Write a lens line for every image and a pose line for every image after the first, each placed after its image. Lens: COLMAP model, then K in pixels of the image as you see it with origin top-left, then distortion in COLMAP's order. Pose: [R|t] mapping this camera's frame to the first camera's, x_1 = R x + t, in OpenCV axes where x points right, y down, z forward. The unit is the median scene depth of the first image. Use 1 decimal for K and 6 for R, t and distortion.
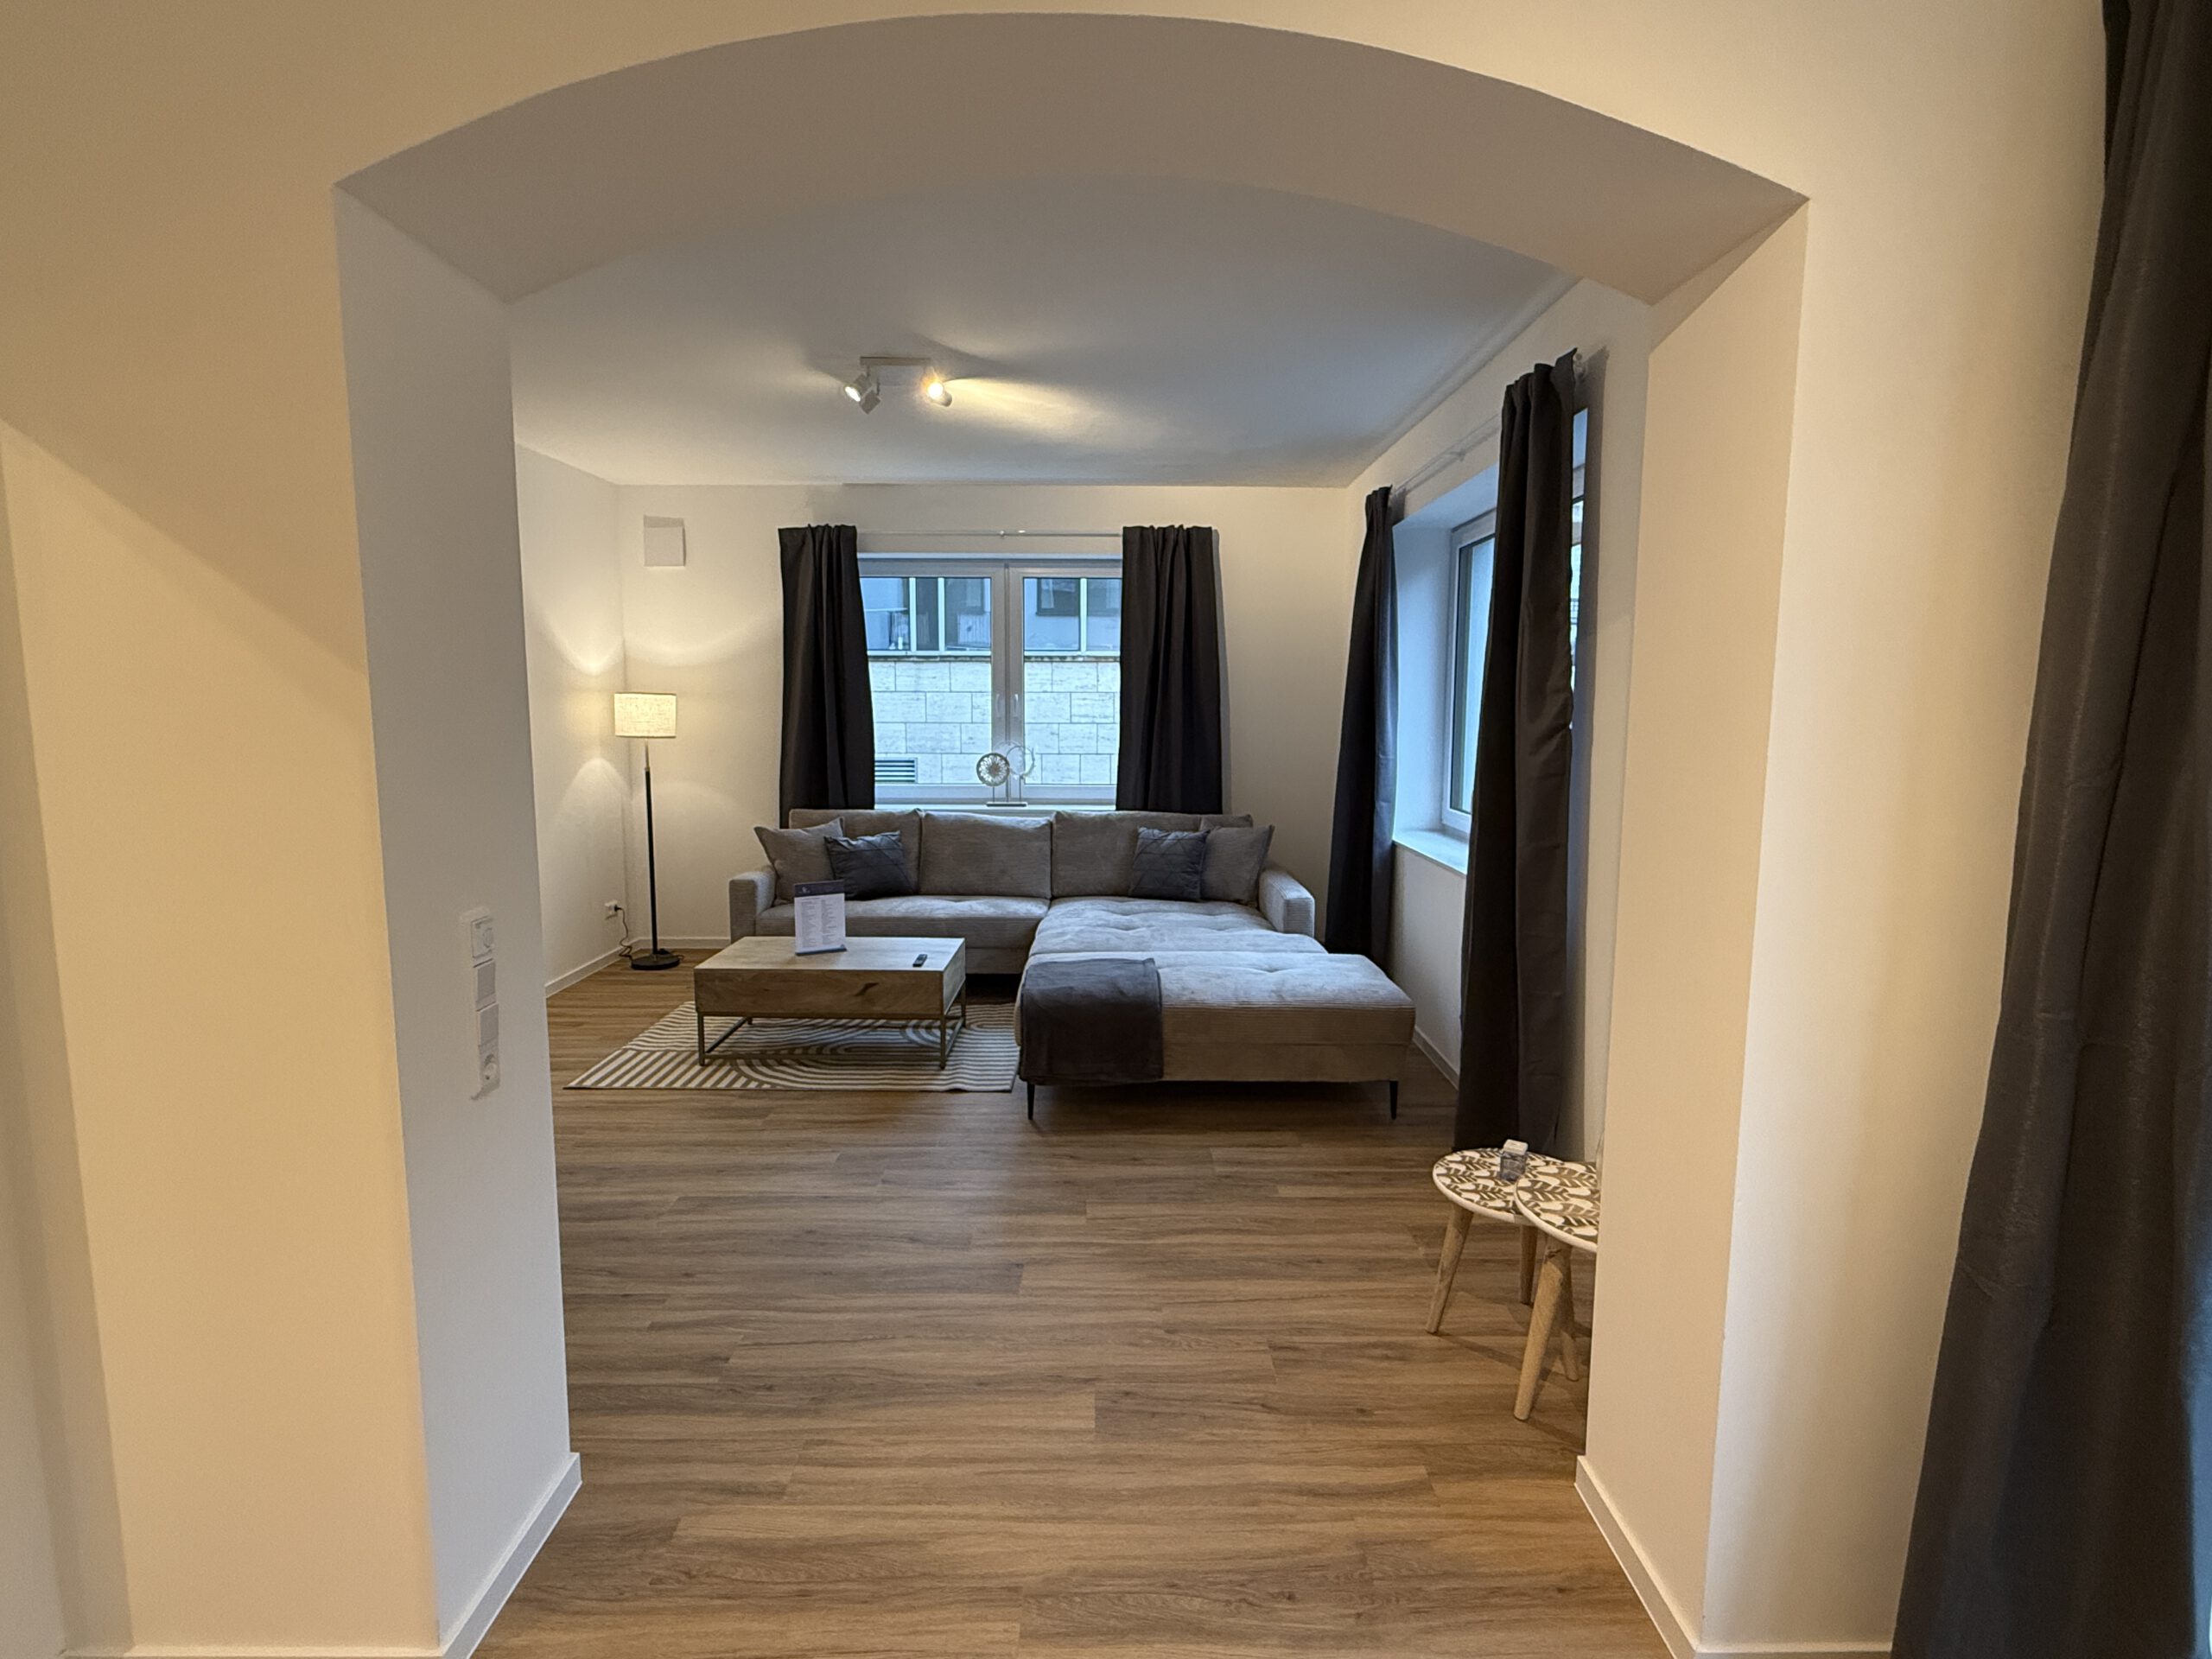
lens RADIAL K [[1107.3, 0, 1109.5], [0, 1107.3, 818.8], [0, 0, 1]] dist [0.002042, -0.001553]
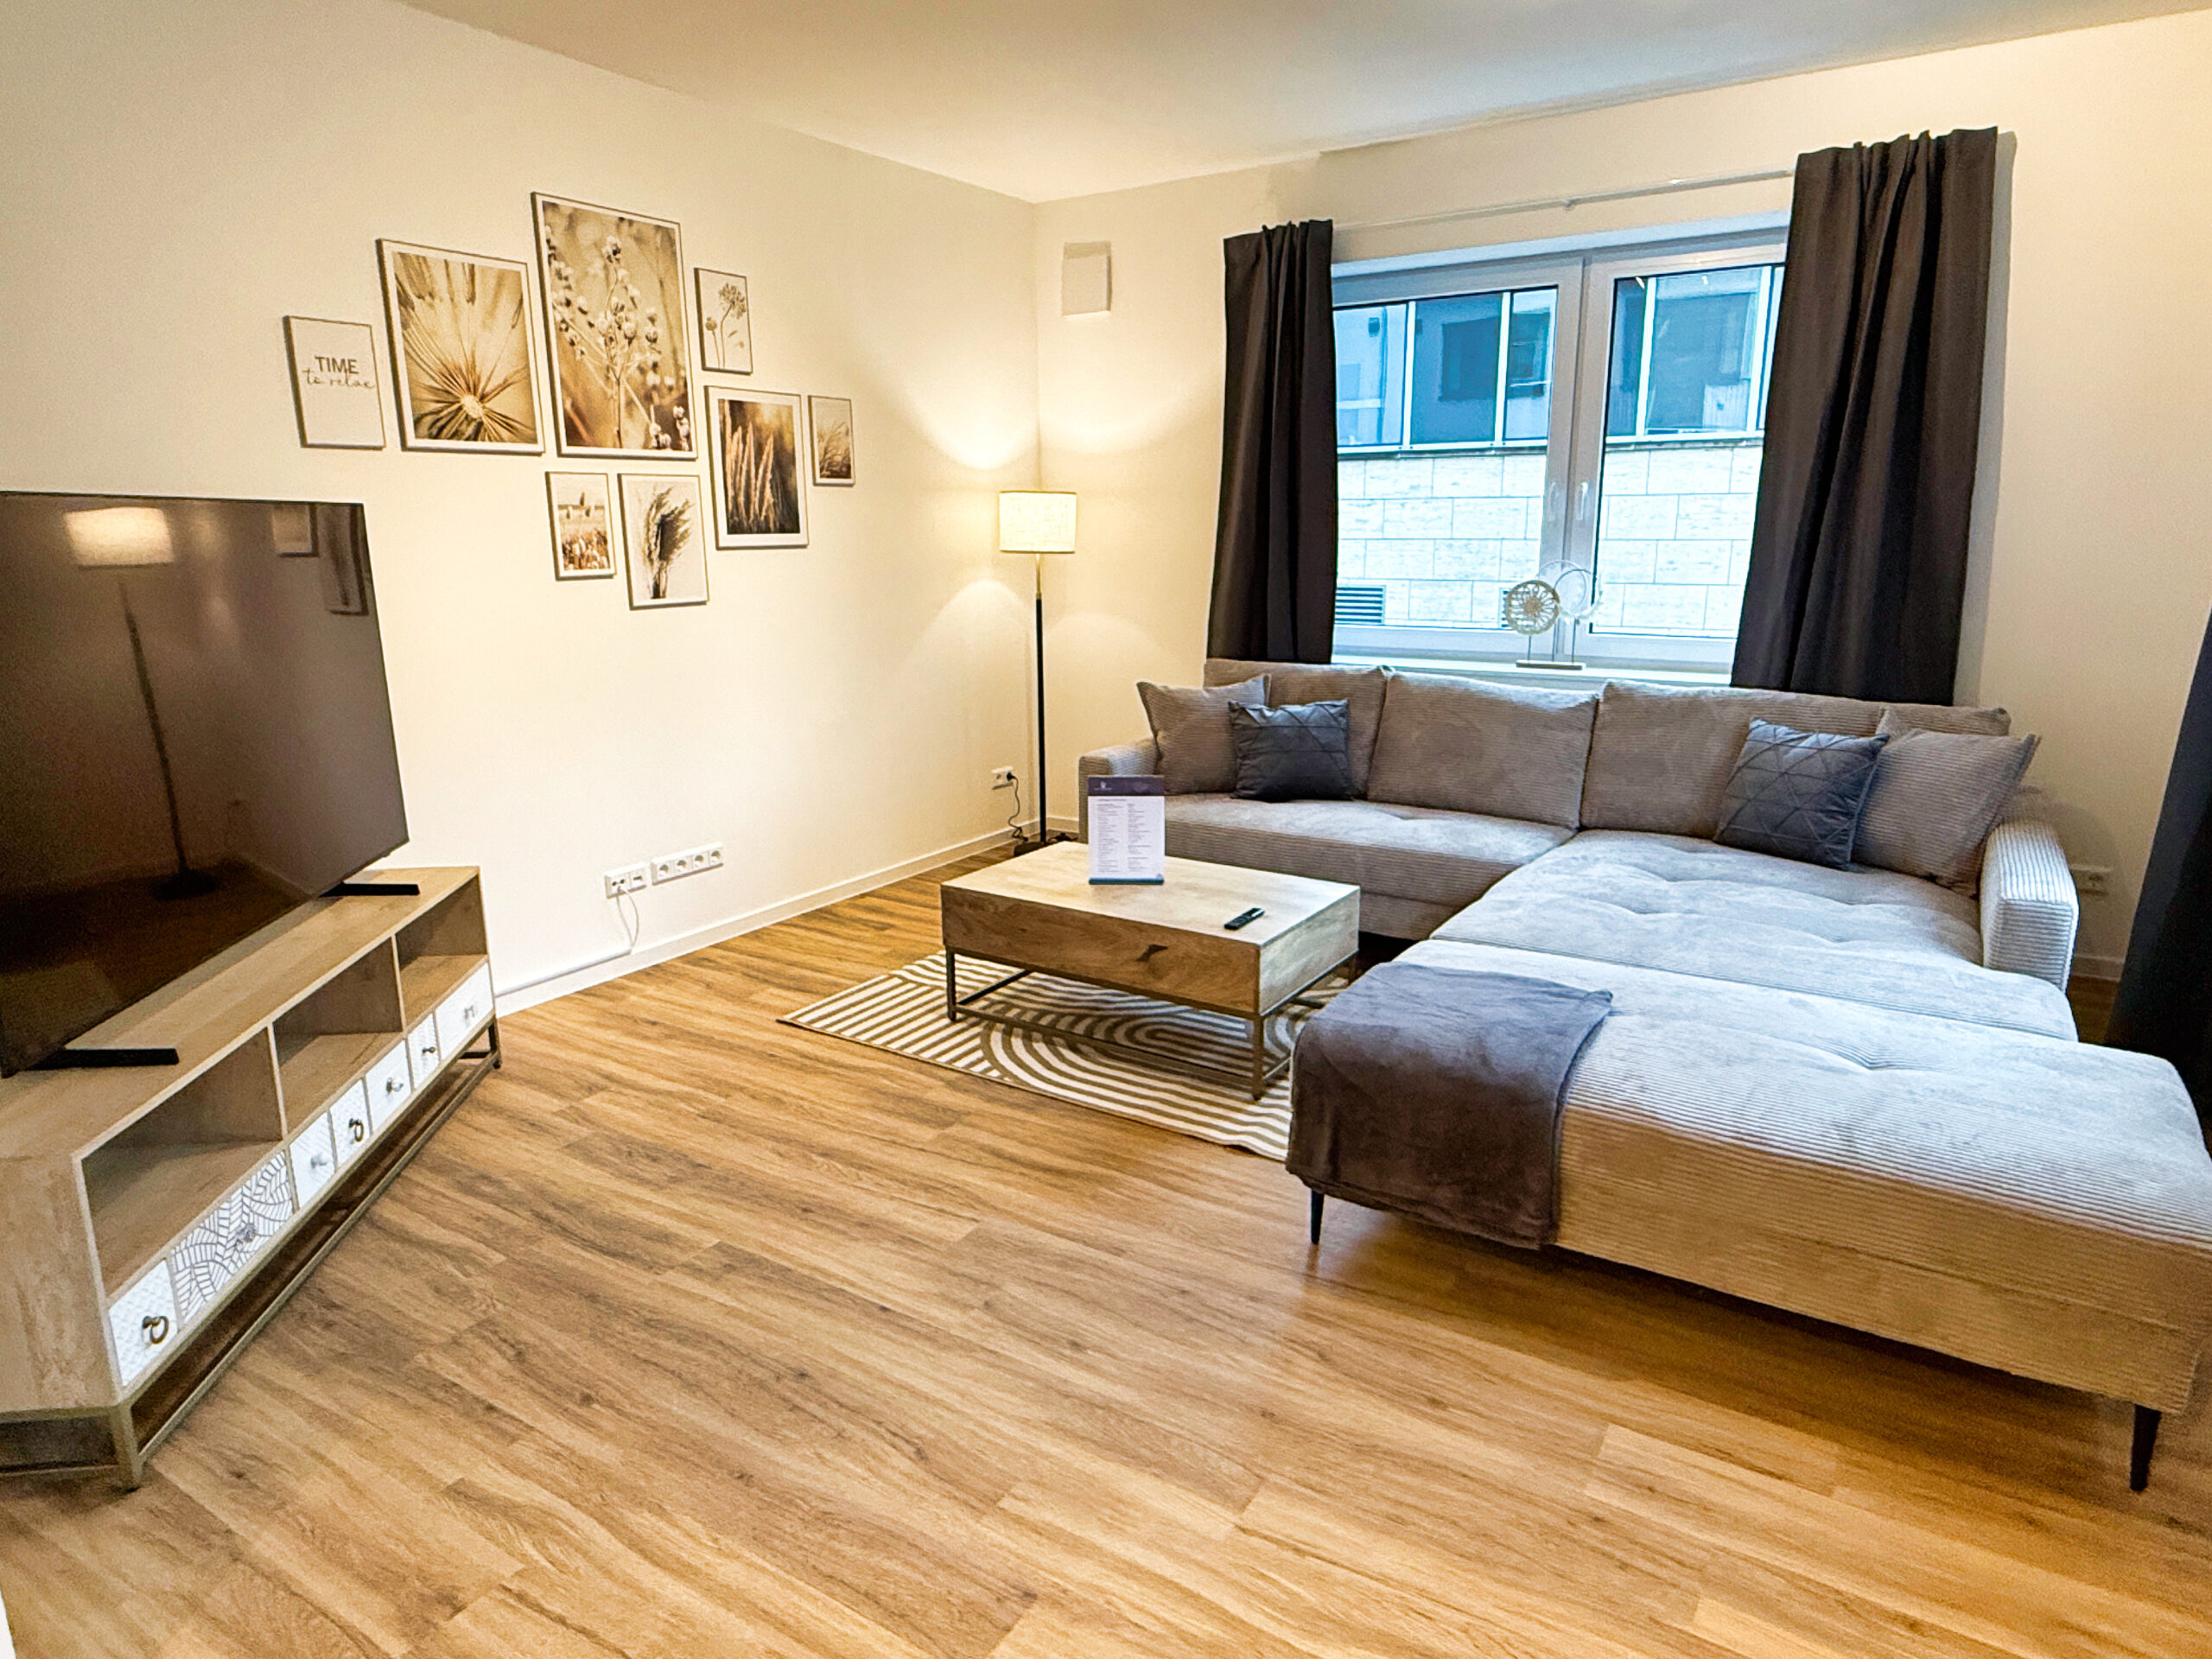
lens RADIAL K [[1328.6, 0, 1097.3], [0, 1328.6, 819.4], [0, 0, 1]] dist [0.000059, 0.002398]
pose [[0.837631, 0.109355, -0.535179, 0.159507], [-0.045617, 0.990337, 0.130962, -0.021037], [0.544329, -0.085284, 0.834526, 0.371323]]
